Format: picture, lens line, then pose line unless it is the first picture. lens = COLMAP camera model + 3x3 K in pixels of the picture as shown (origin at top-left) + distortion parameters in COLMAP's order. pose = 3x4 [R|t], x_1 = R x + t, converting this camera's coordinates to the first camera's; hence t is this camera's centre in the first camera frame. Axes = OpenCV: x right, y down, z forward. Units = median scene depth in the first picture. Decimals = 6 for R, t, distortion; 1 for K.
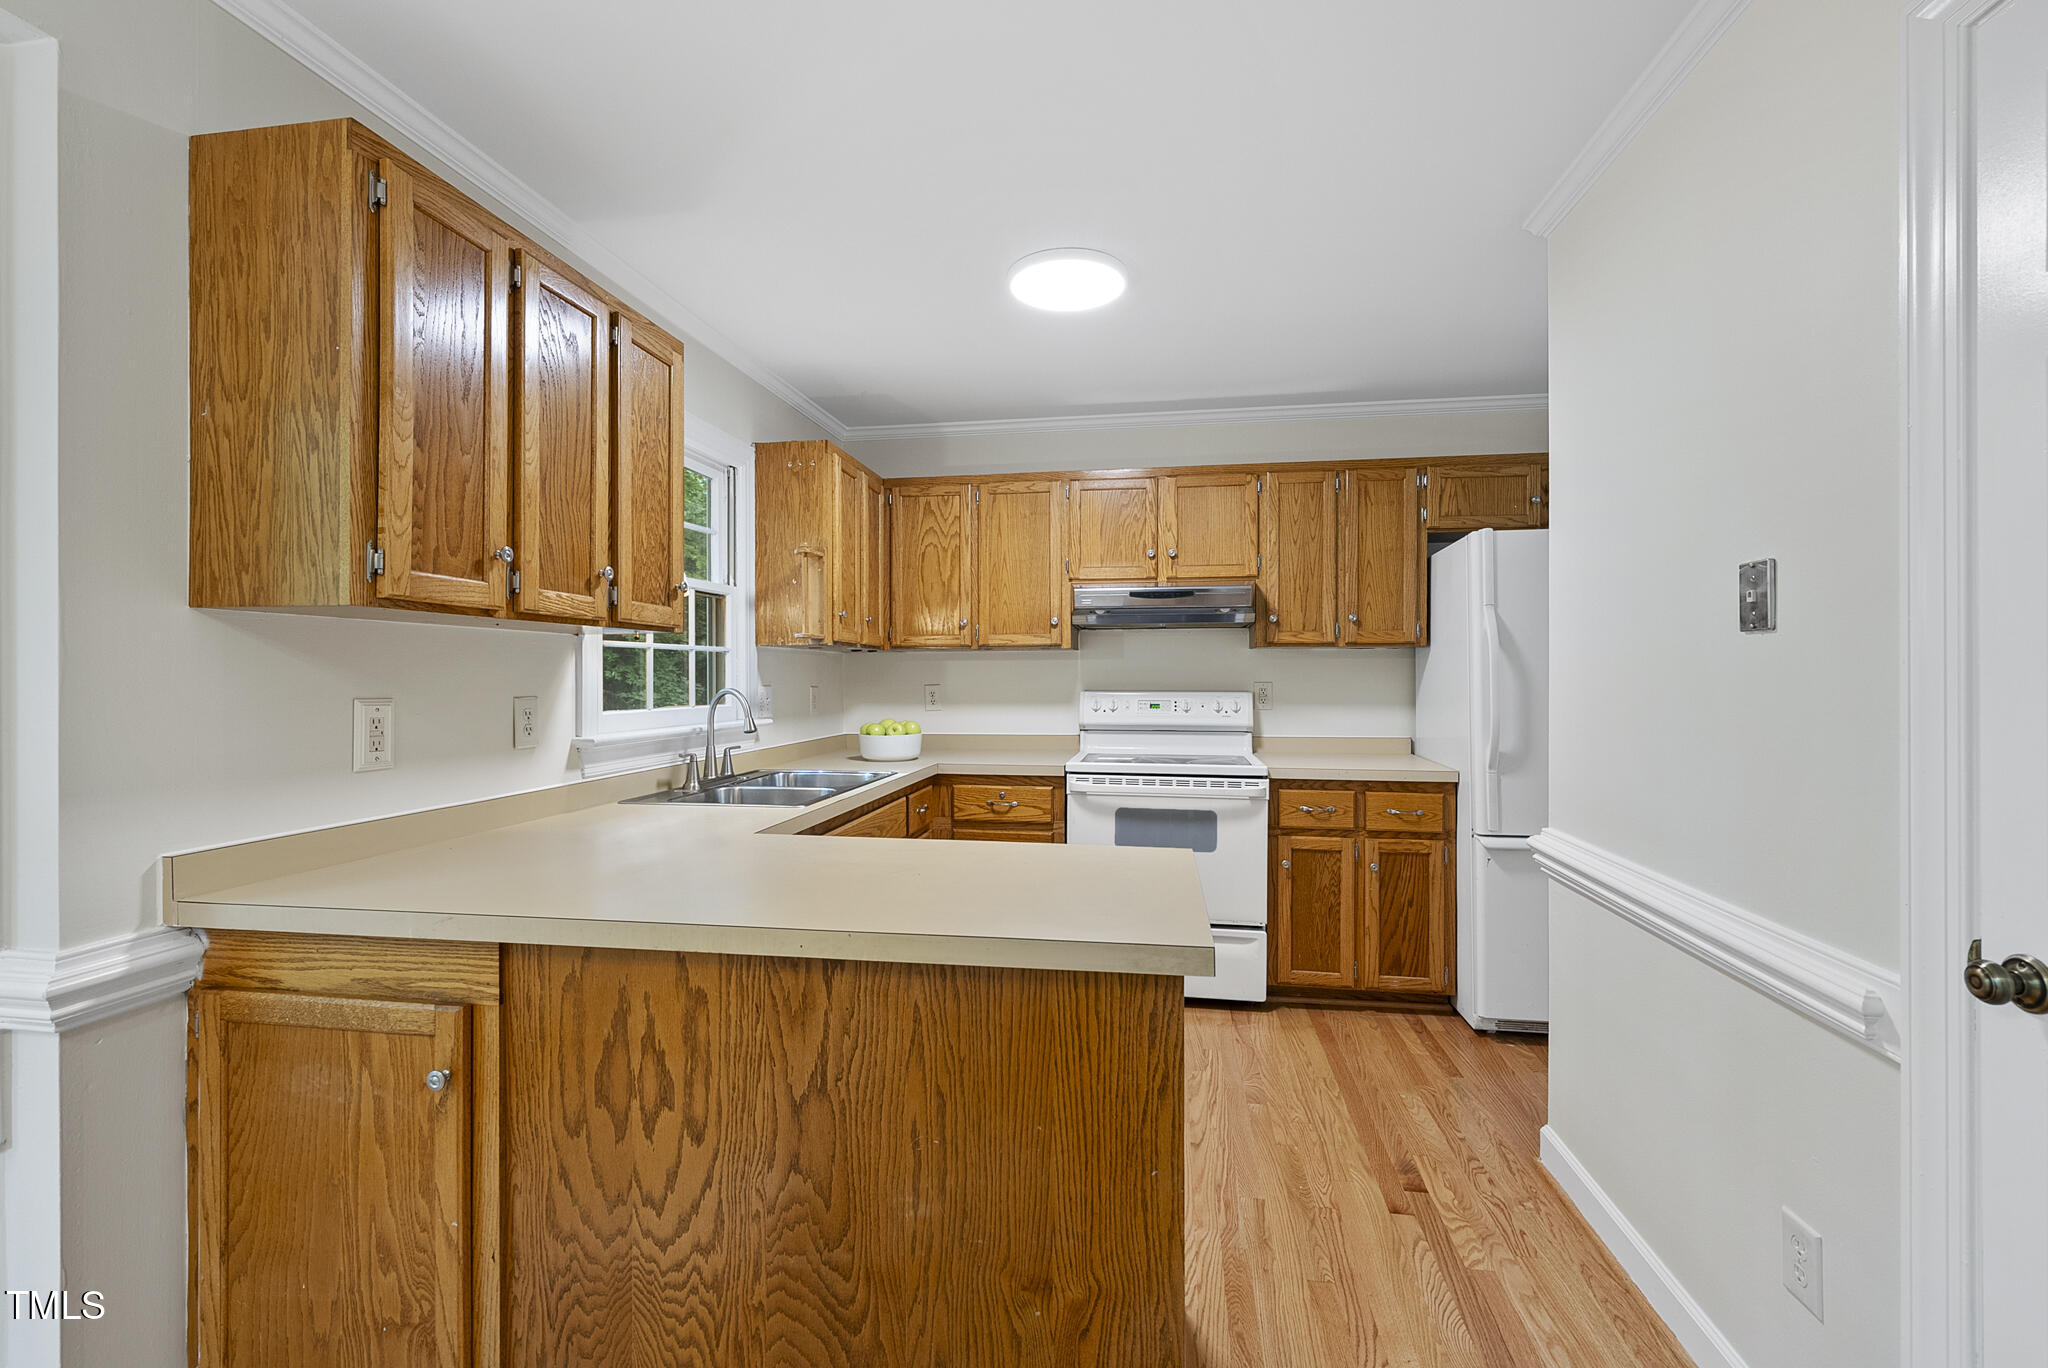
lens RADIAL K [[875.4, 0, 1029.6], [0, 875.4, 672.1], [0, 0, 1]] dist [0.002094, 0.000212]
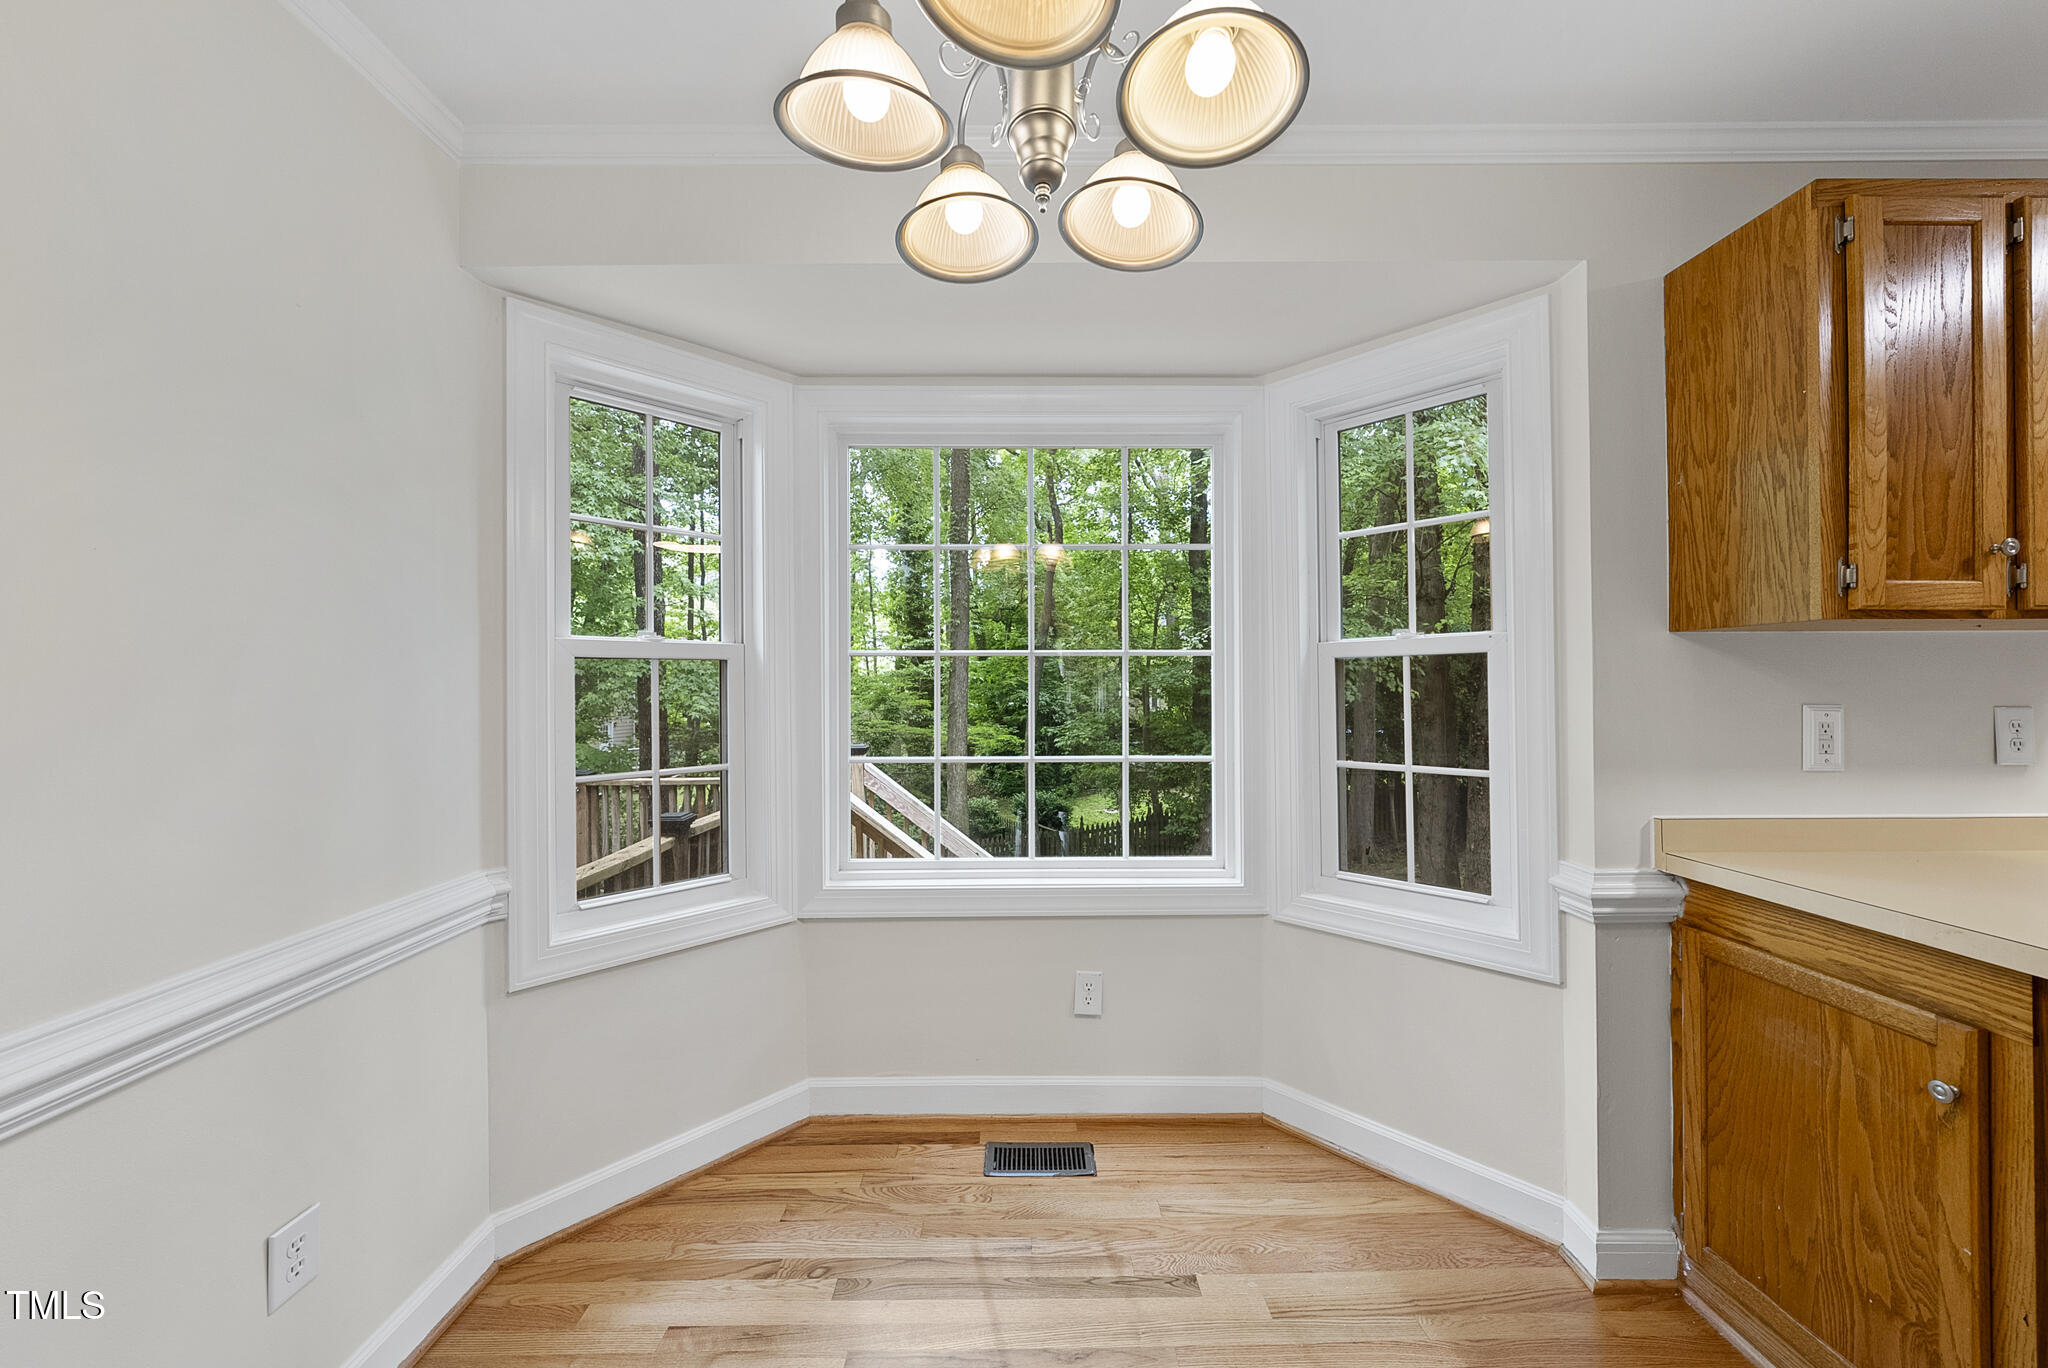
lens RADIAL K [[740.1, 0, 1017.3], [0, 740.1, 684.1], [0, 0, 1]] dist [-0.001901, 0.000200]
pose [[0.165863, -0.005648, -0.986133, -0.024906], [0.009764, 0.999944, -0.004085, -0.000726], [0.986100, -0.008951, 0.165909, -0.153612]]
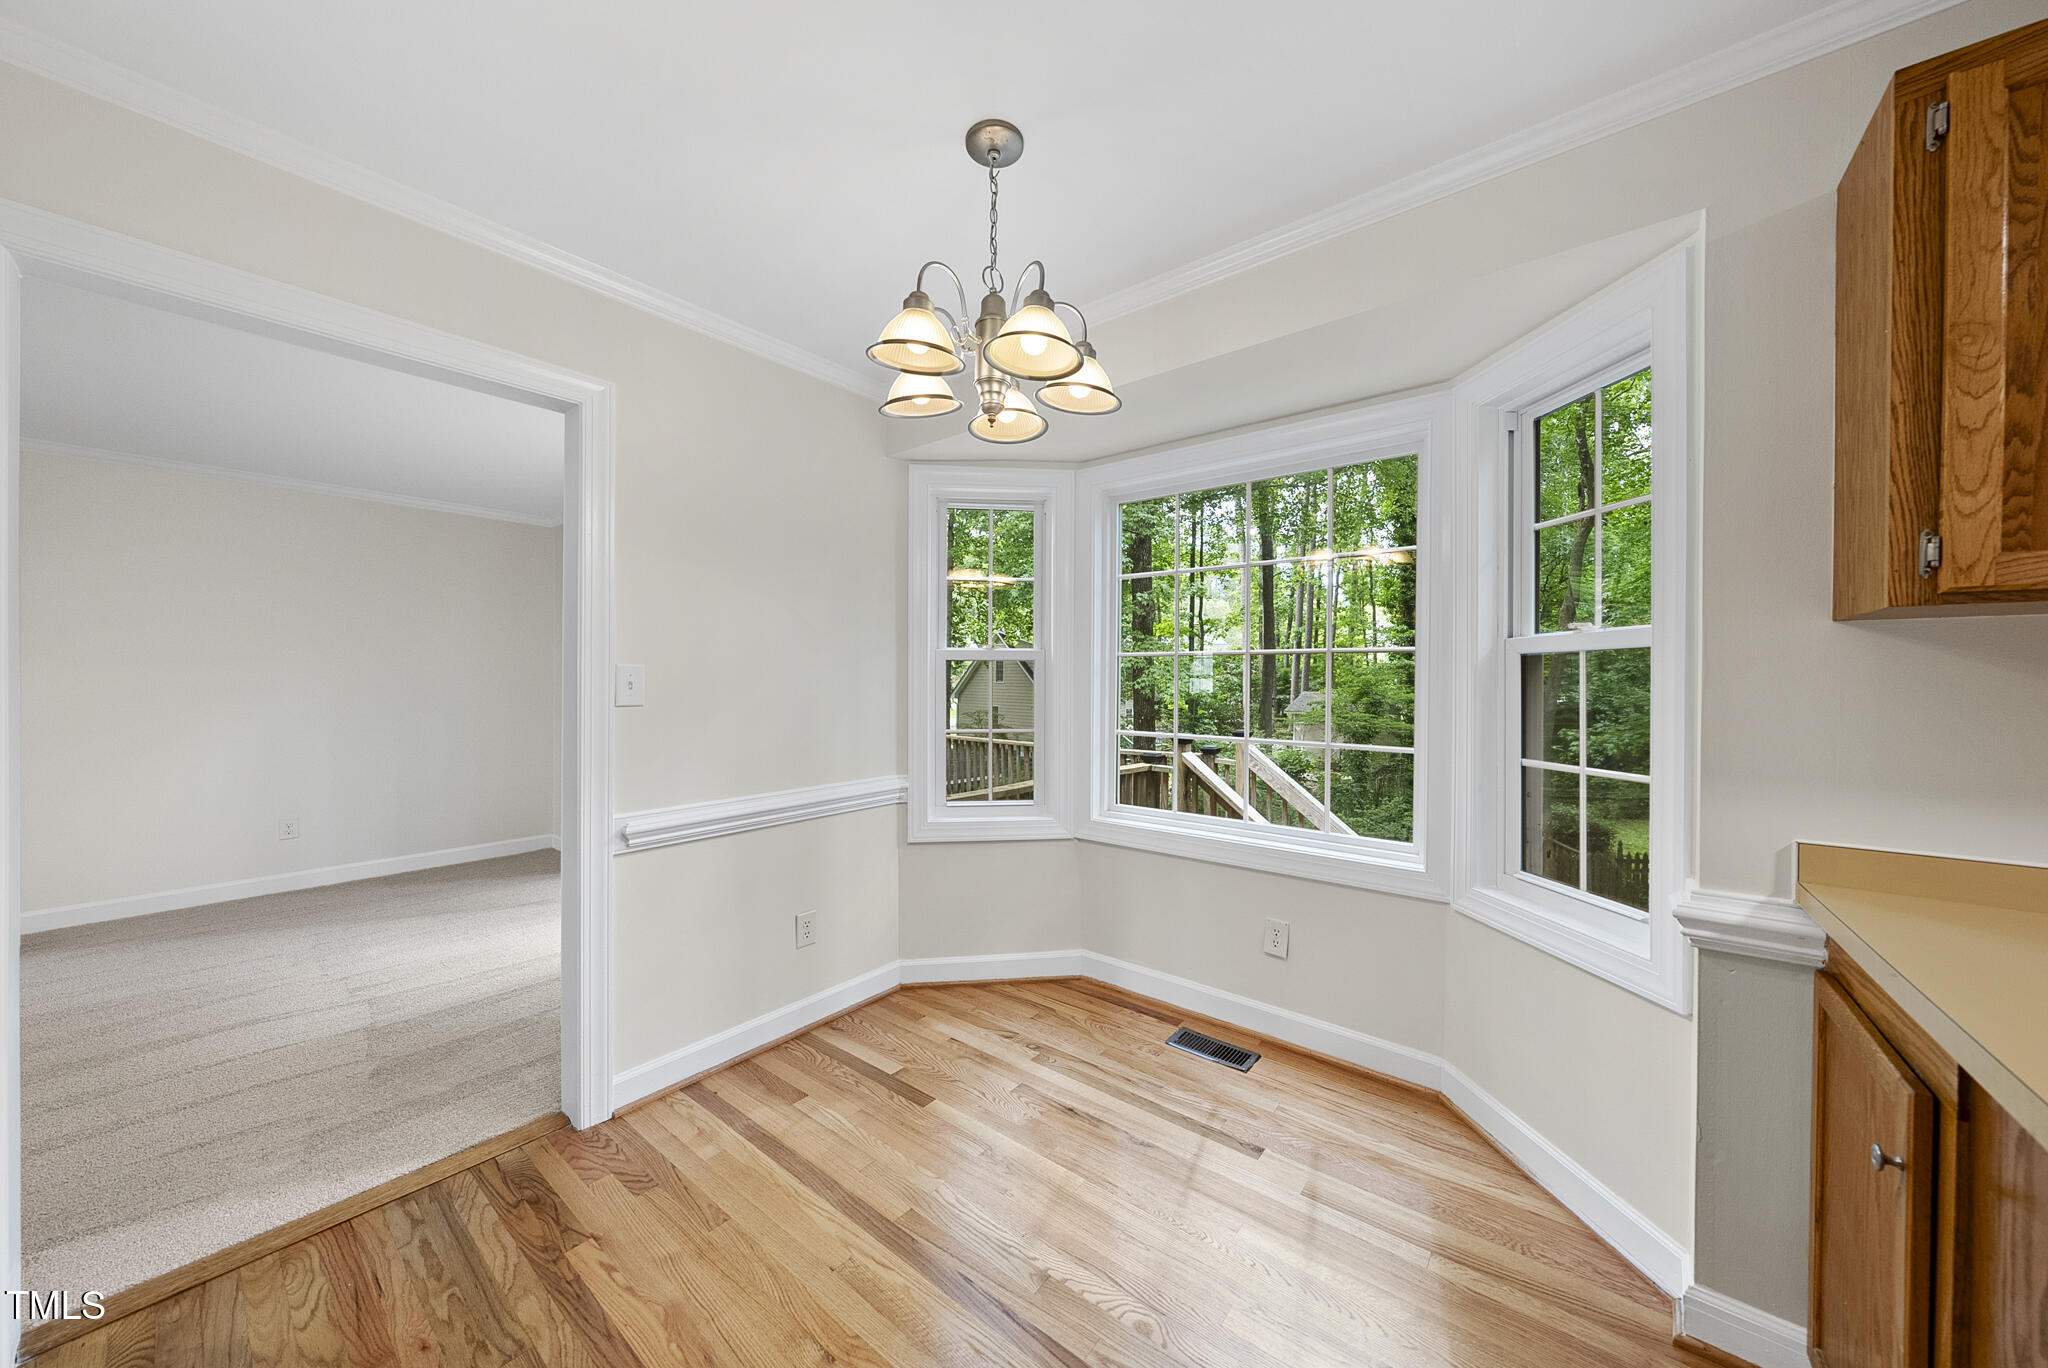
lens RADIAL K [[705.1, 0, 1024.0], [0, 705.1, 684.0], [0, 0, 1]] dist [-0.001639, -0.000358]
pose [[-0.497120, 0.002785, -0.867677, 0.308742], [-0.001314, 0.999991, 0.003962, 0.002301], [0.867681, 0.003110, -0.497112, 0.574784]]
